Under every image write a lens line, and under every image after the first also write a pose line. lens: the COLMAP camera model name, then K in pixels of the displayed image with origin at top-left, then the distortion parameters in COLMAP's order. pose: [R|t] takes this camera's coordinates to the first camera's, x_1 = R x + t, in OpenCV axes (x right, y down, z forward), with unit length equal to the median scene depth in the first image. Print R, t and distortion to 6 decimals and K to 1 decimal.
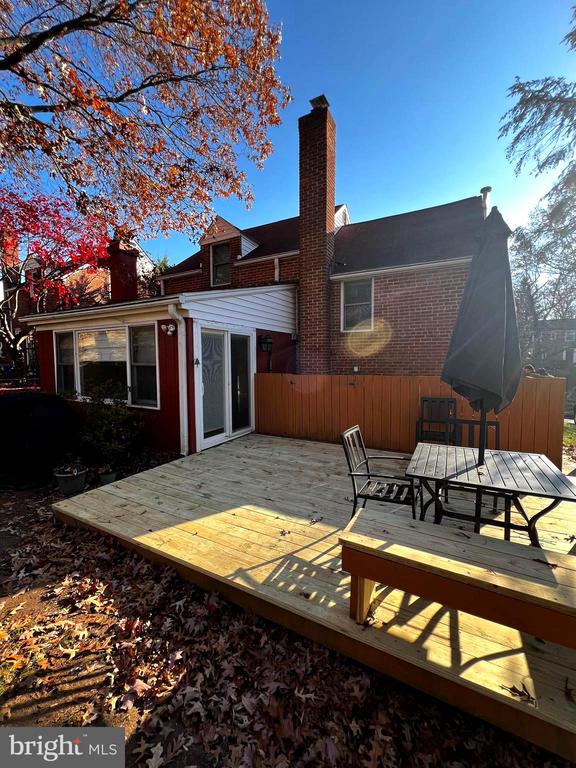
lens RADIAL K [[307.8, 0, 287.4], [0, 307.8, 381.8], [0, 0, 1]] dist [0.000026, -0.000122]
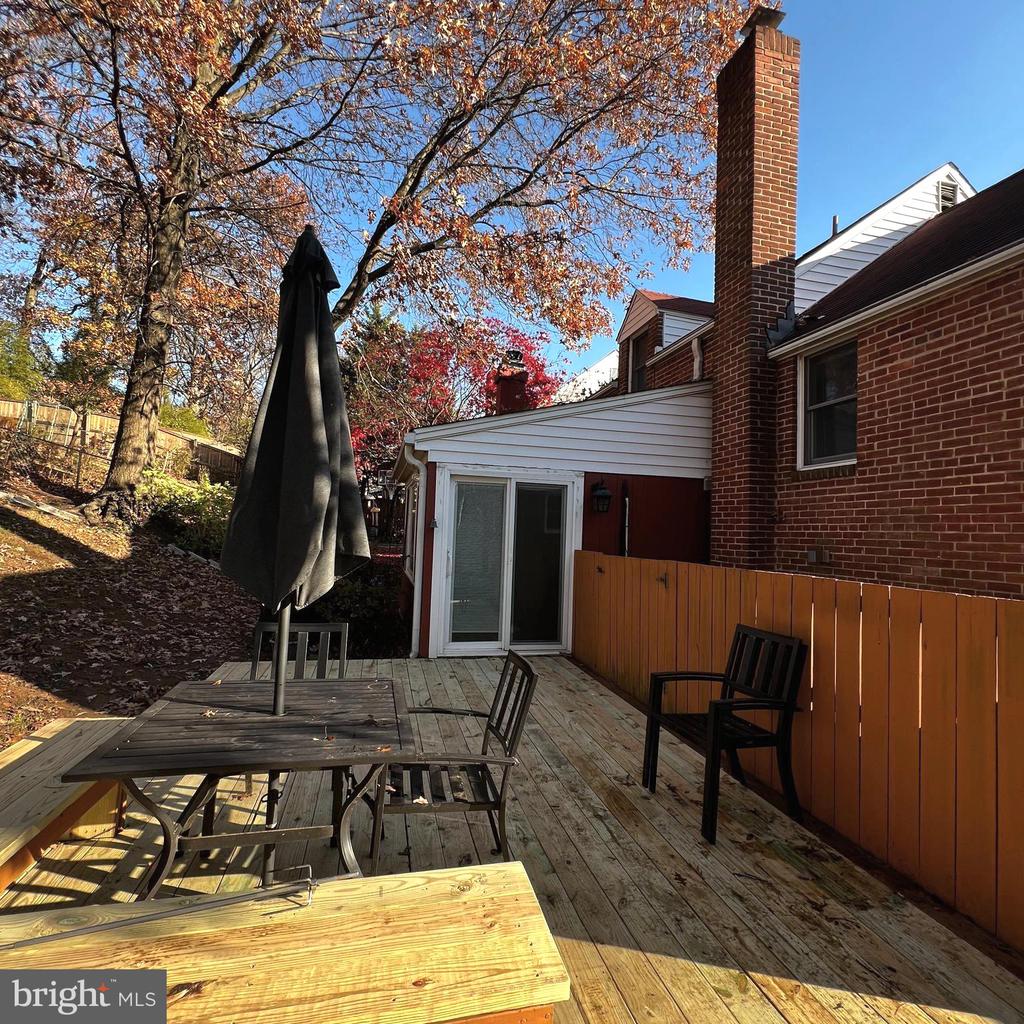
lens RADIAL K [[543.8, 0, 512.3], [0, 543.8, 509.9], [0, 0, 1]] dist [-0.000051, 0.002808]
pose [[0.671981, -0.002189, -0.740565, 0.661797], [-0.087994, 0.992676, -0.082779, -0.009343], [0.735322, 0.120791, 0.666866, 0.277458]]
